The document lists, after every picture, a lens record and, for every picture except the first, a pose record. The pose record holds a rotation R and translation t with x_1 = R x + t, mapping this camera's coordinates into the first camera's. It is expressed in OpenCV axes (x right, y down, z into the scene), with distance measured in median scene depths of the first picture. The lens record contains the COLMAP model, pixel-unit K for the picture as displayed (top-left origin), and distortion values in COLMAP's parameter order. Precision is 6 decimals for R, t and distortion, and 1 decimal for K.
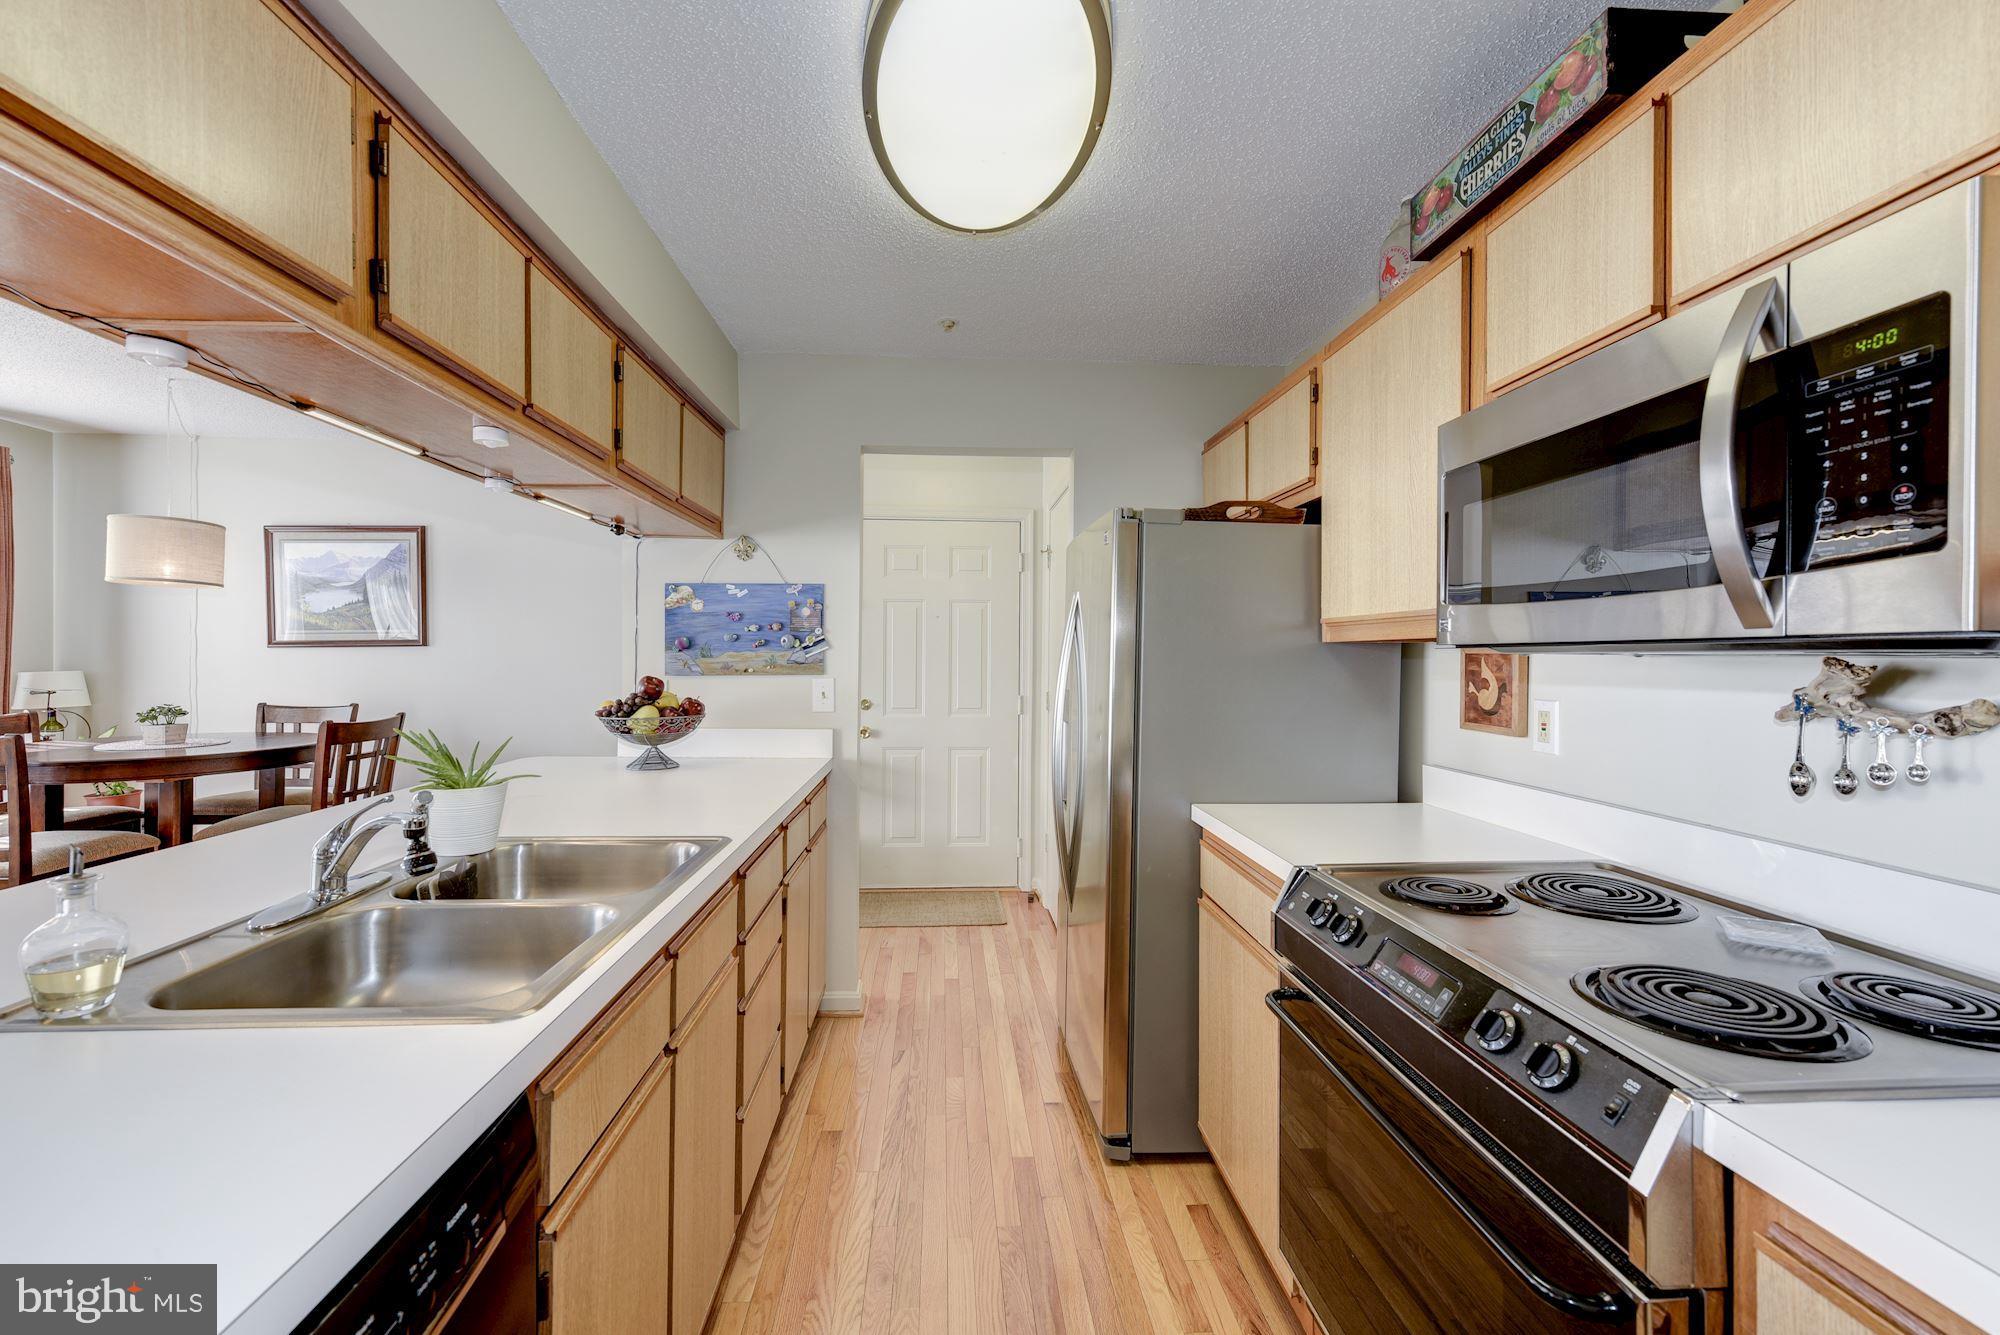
lens RADIAL K [[779.2, 0, 975.0], [0, 779.2, 660.5], [0, 0, 1]] dist [0.006438, -0.002174]
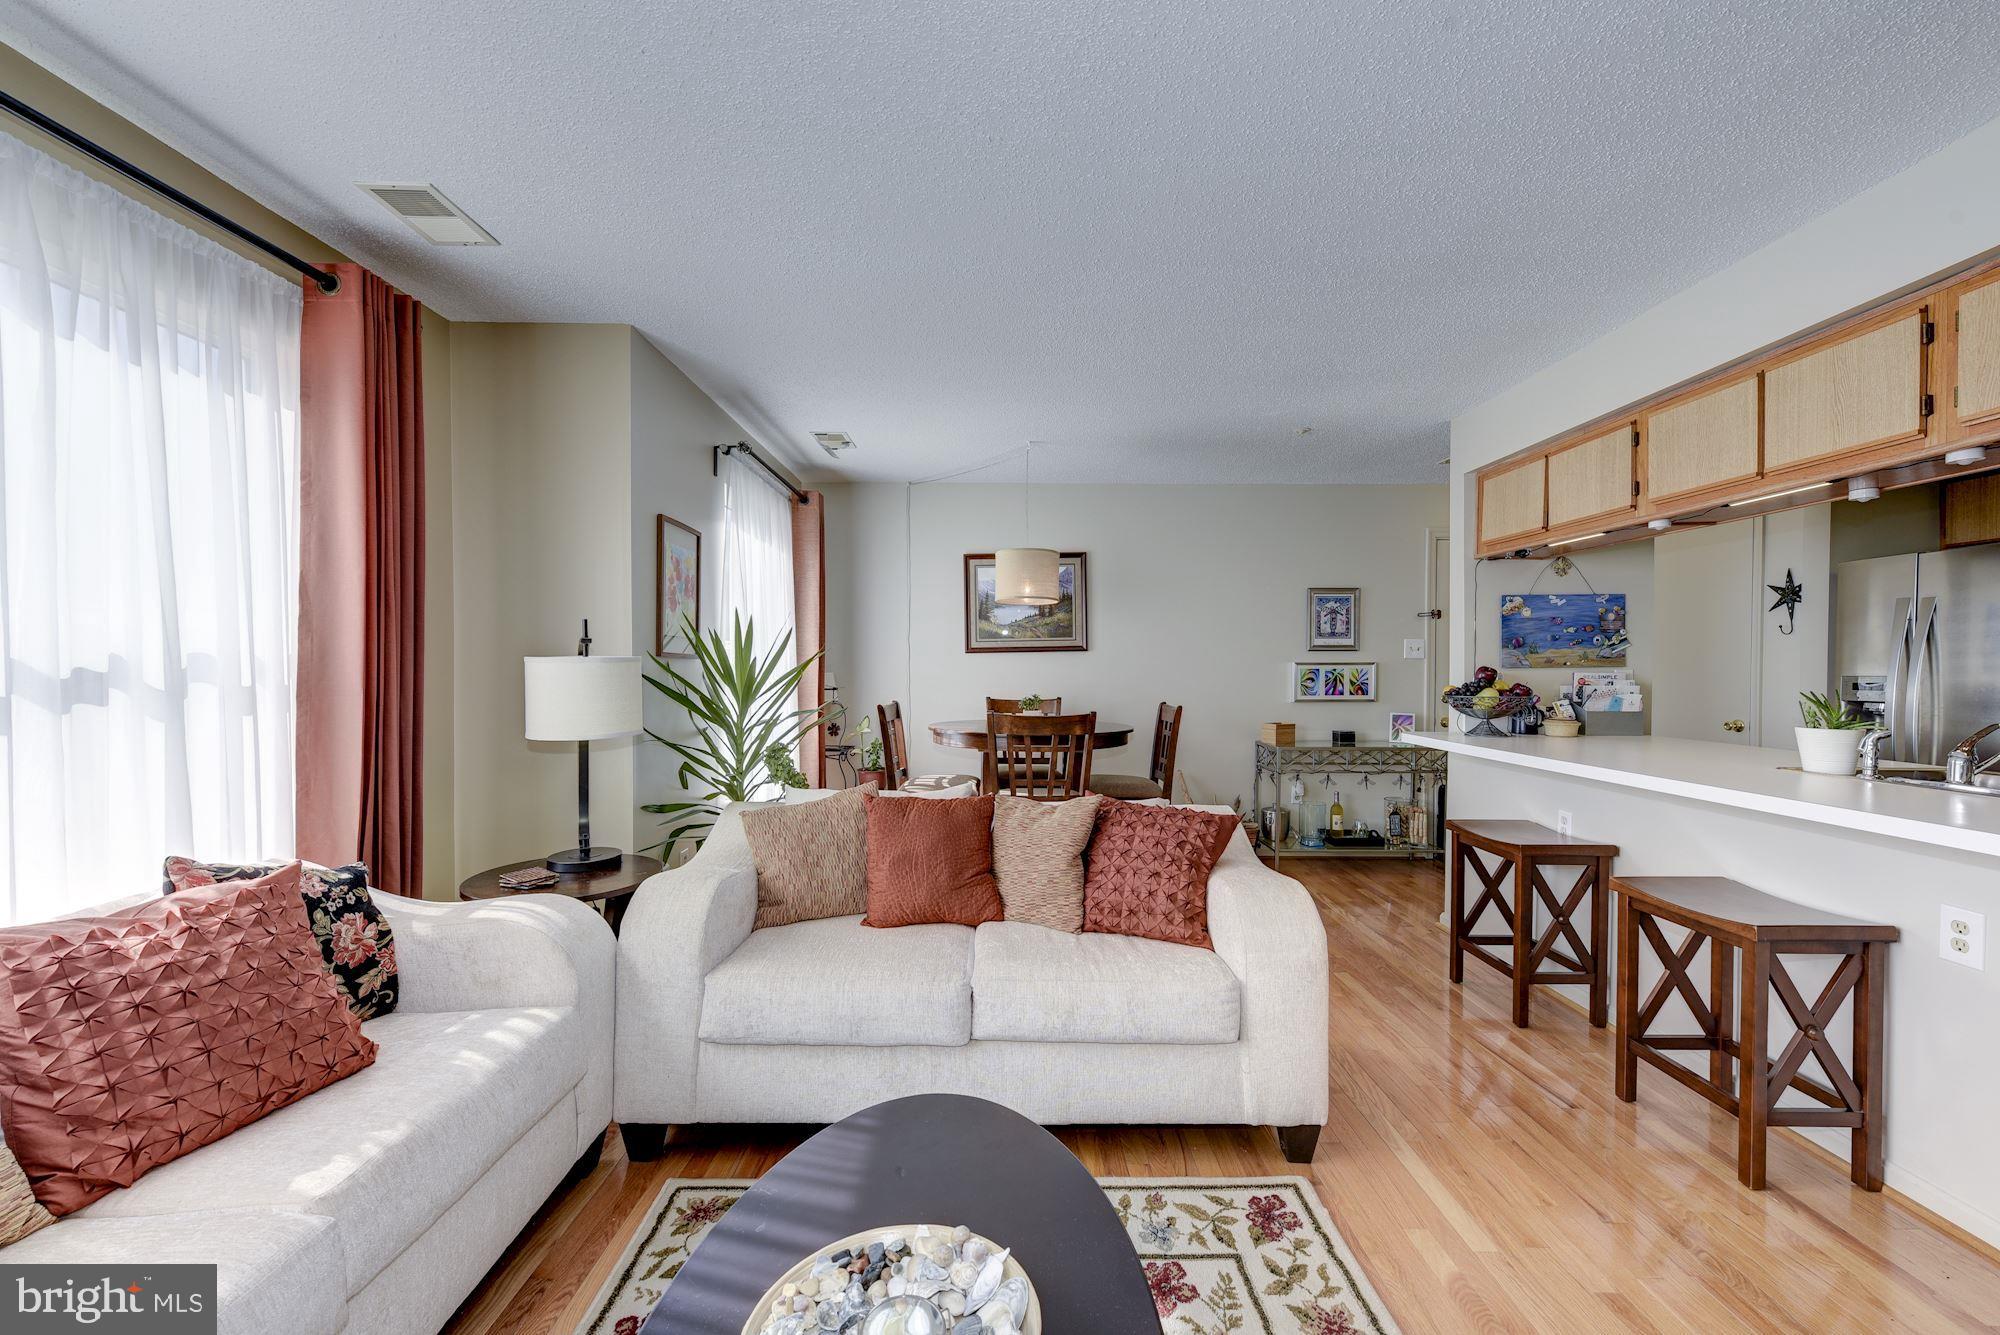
lens RADIAL K [[779.2, 0, 995.2], [0, 779.2, 677.9], [0, 0, 1]] dist [0.006438, -0.002174]
pose [[0.996638, -0.005757, -0.081730, -1.102726], [0.006385, 0.999952, 0.007422, 0.020275], [0.081683, -0.007919, 0.996627, -0.330017]]
